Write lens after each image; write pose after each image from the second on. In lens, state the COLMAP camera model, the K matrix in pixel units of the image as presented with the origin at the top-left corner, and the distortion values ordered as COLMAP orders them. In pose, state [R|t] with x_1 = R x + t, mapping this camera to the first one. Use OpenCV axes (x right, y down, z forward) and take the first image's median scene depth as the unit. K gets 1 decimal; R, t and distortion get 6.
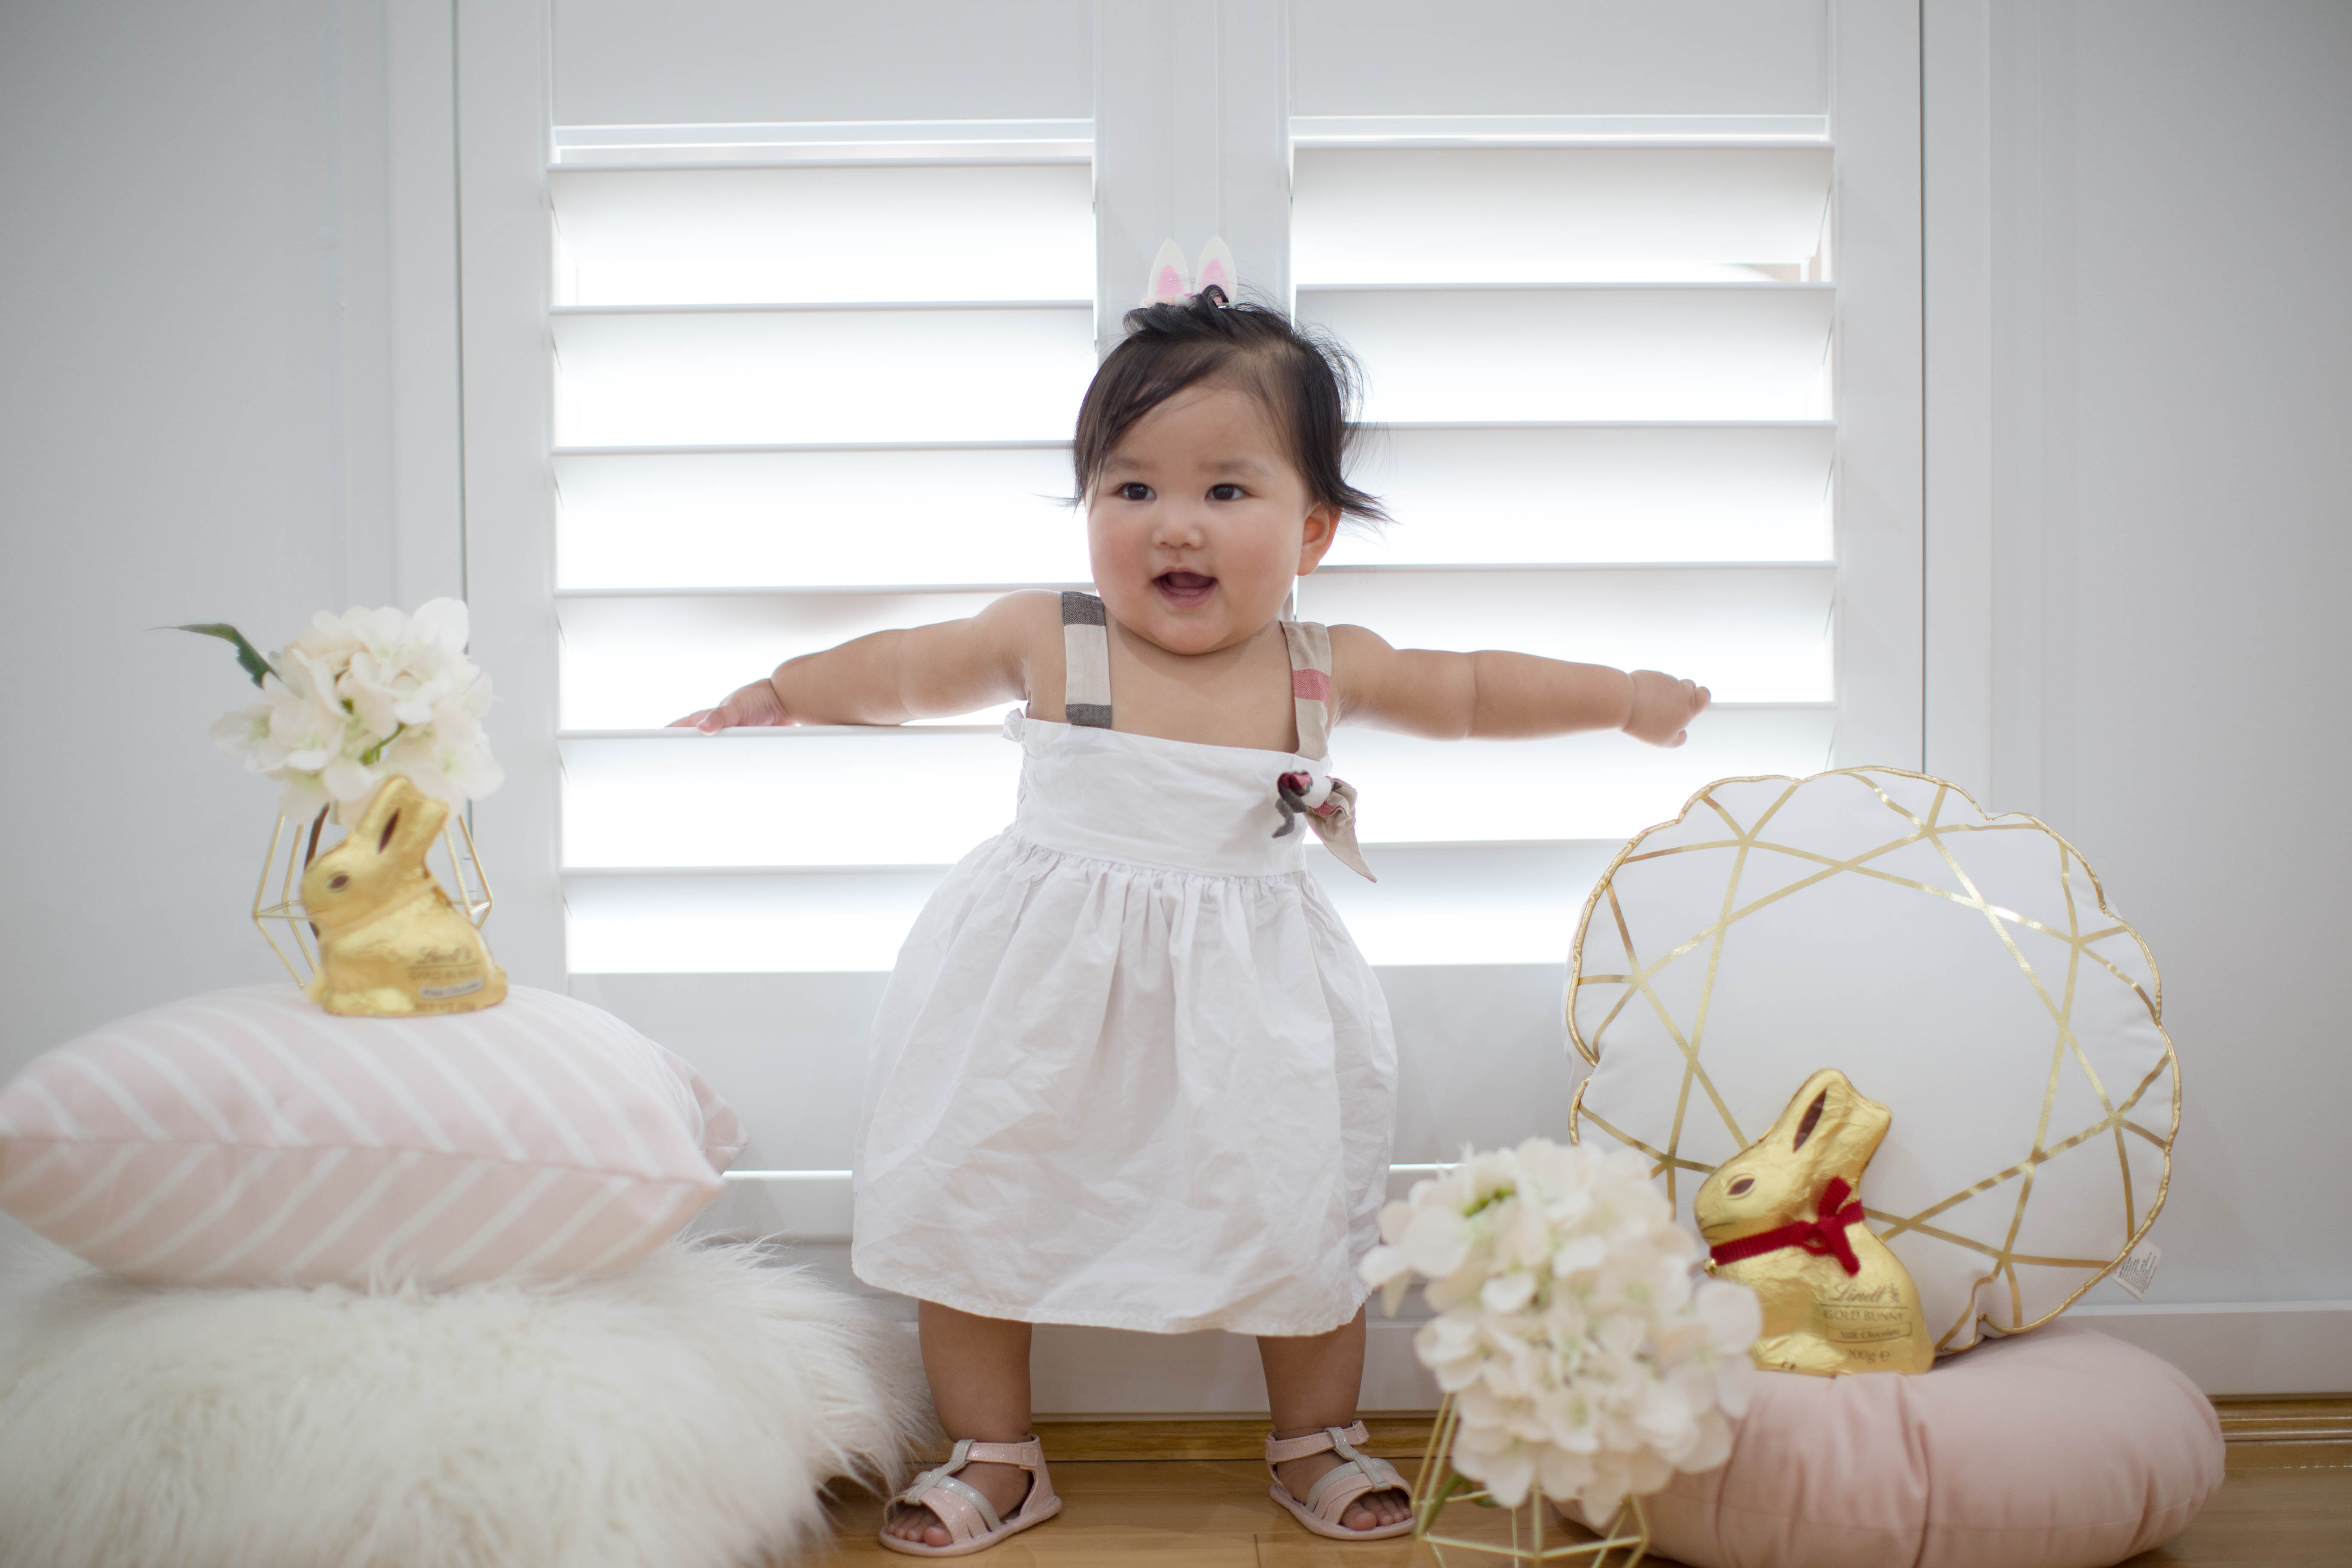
lens RADIAL K [[3440.7, 0, 1155.7], [0, 3440.7, 894.5], [0, 0, 1]] dist [-0.180950, 0.025135]
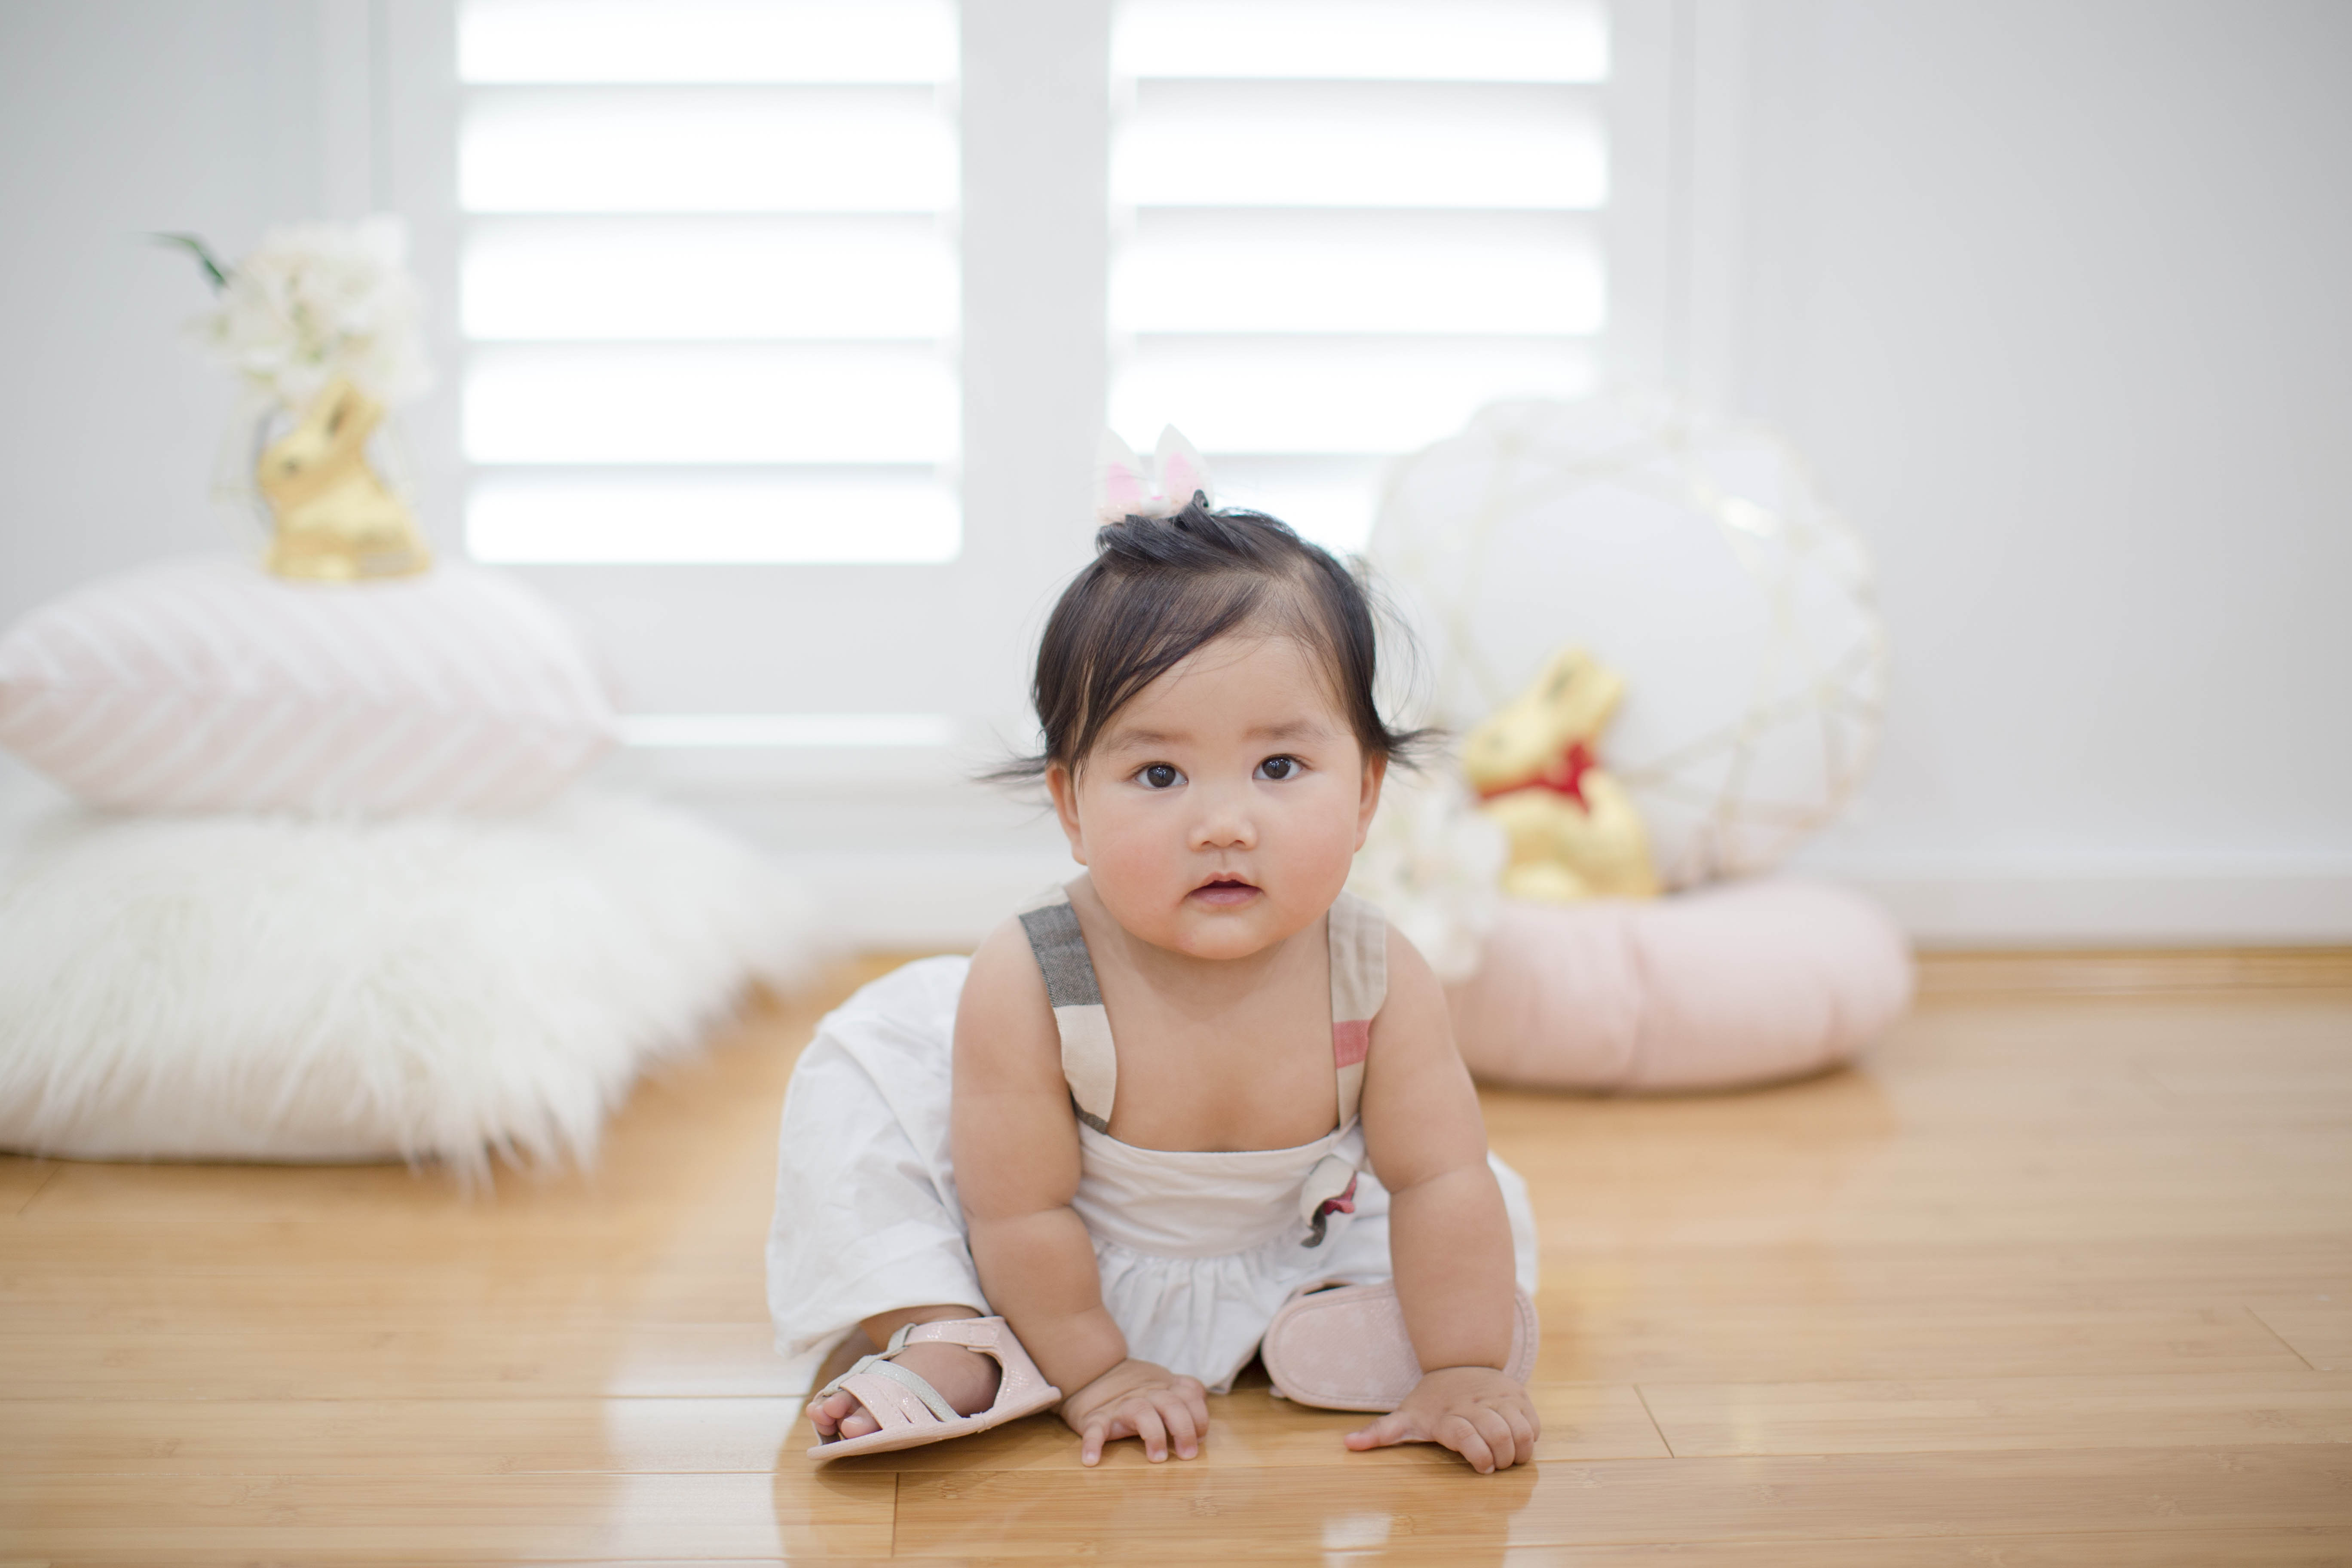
lens RADIAL K [[3469.8, 0, 1180.0], [0, 3469.8, 782.1], [0, 0, 1]] dist [-0.157873, 0.125384]
pose [[0.999036, 0.008605, 0.043041, 0.012534], [-0.011843, 0.997071, 0.075560, 0.011183], [-0.042265, -0.075997, 0.996212, -0.178160]]
